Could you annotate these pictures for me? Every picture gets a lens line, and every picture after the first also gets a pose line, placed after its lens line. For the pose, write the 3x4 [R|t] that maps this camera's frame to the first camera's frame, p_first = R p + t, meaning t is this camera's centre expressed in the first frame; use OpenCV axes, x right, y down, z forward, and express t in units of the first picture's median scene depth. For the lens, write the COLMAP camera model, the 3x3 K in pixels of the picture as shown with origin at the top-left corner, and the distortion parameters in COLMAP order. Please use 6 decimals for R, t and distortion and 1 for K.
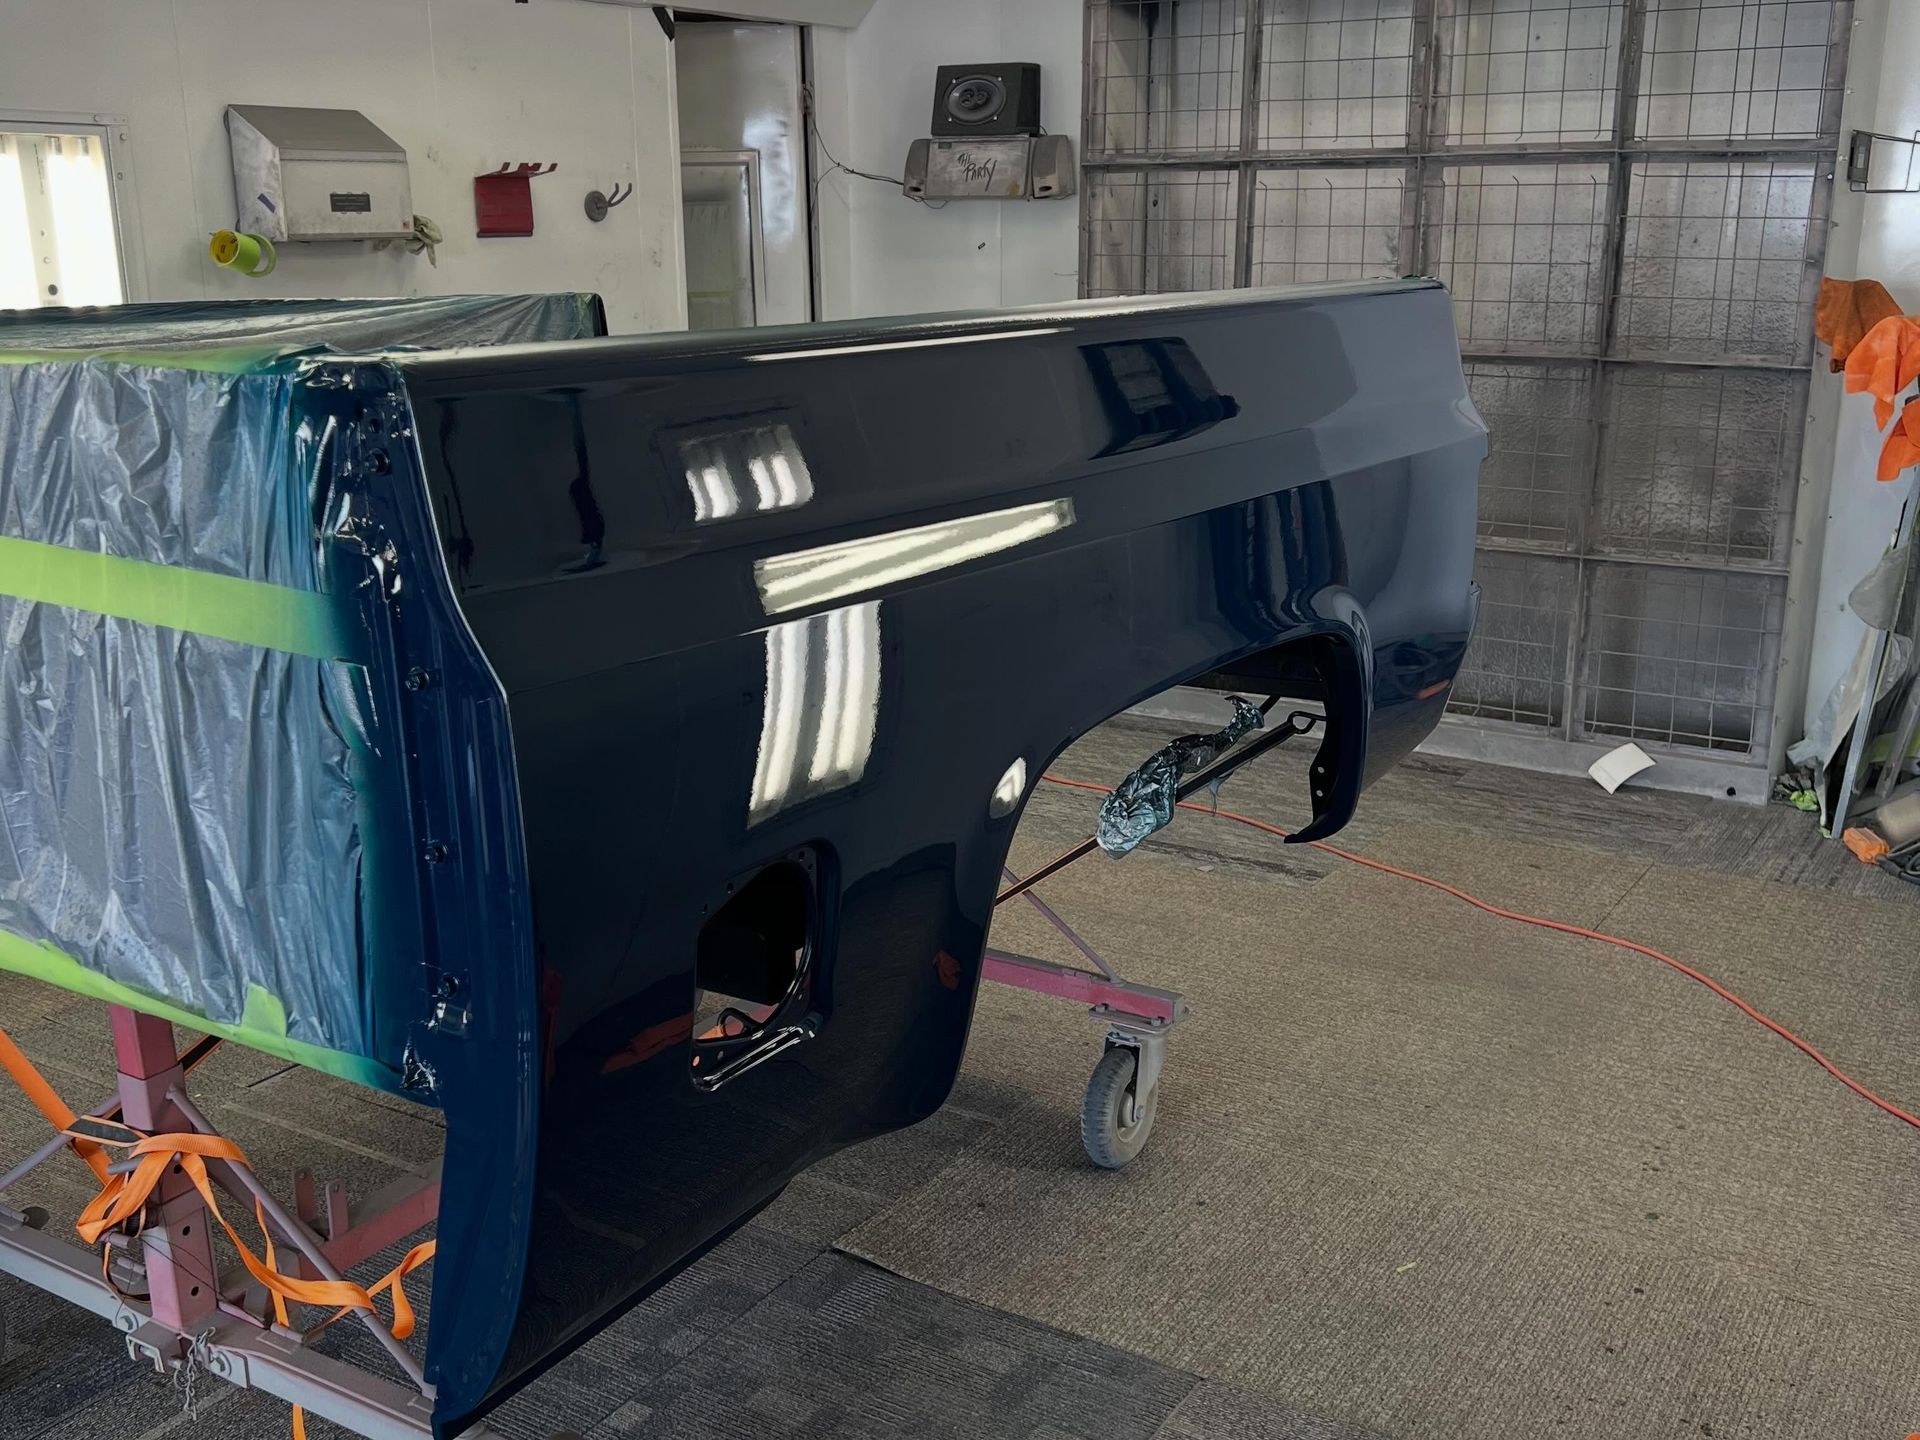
lens RADIAL K [[1866.8, 0, 960.0], [0, 1866.8, 720.0], [0, 0, 1]] dist [0.012708, -0.000956]
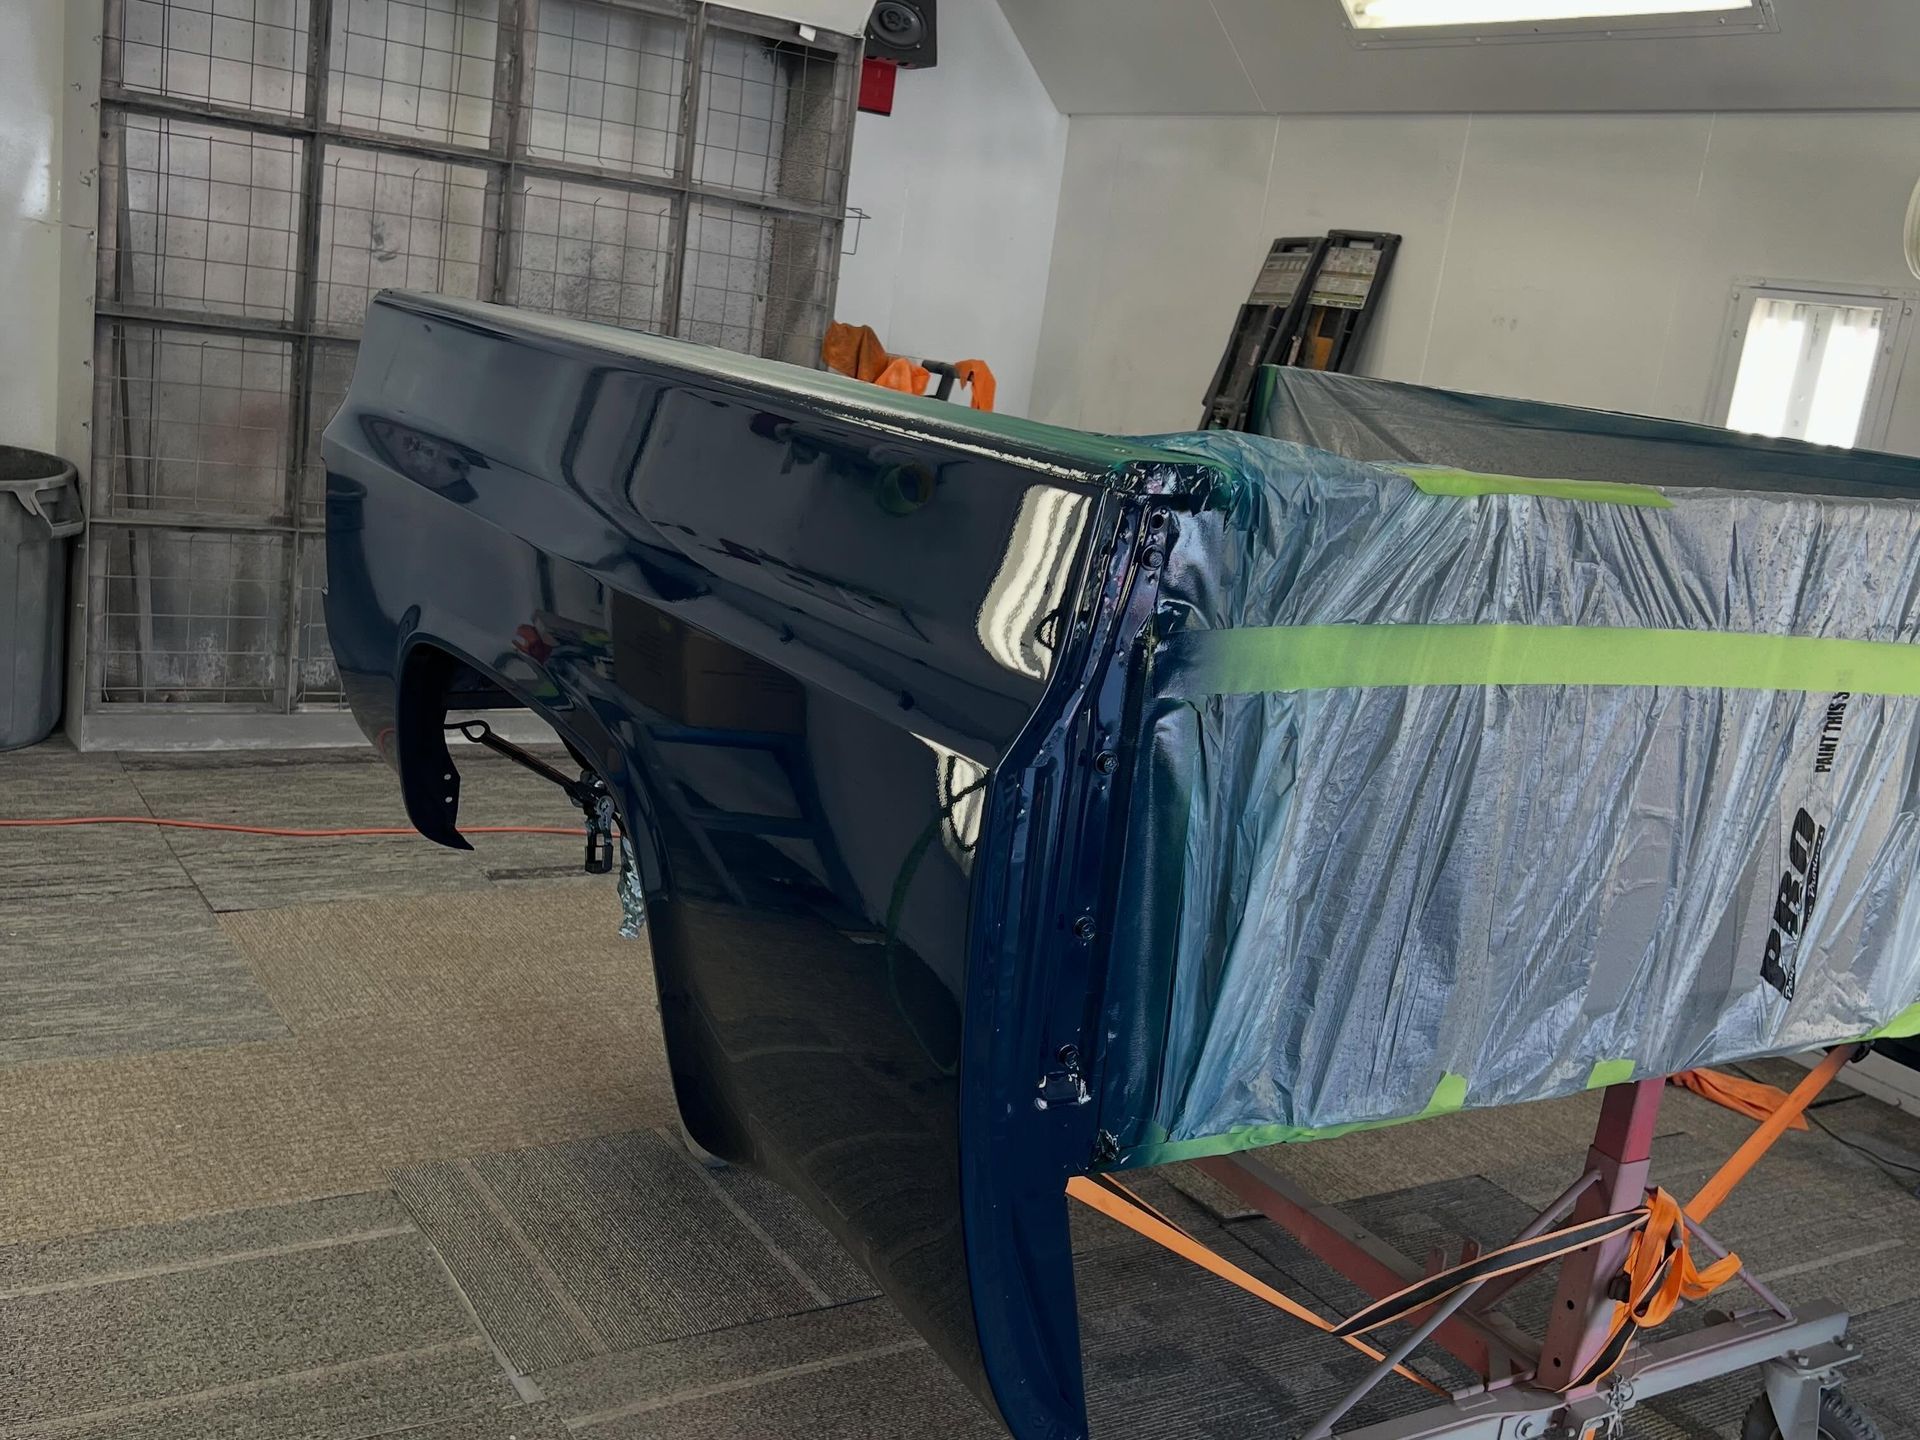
lens RADIAL K [[1866.8, 0, 960.0], [0, 1866.8, 720.0], [0, 0, 1]] dist [0.012708, -0.000956]
pose [[0.436434, -0.136797, 0.889276, -0.598544], [0.099091, 0.989670, 0.103609, -0.082307], [-0.894263, 0.042901, 0.445481, 0.341165]]
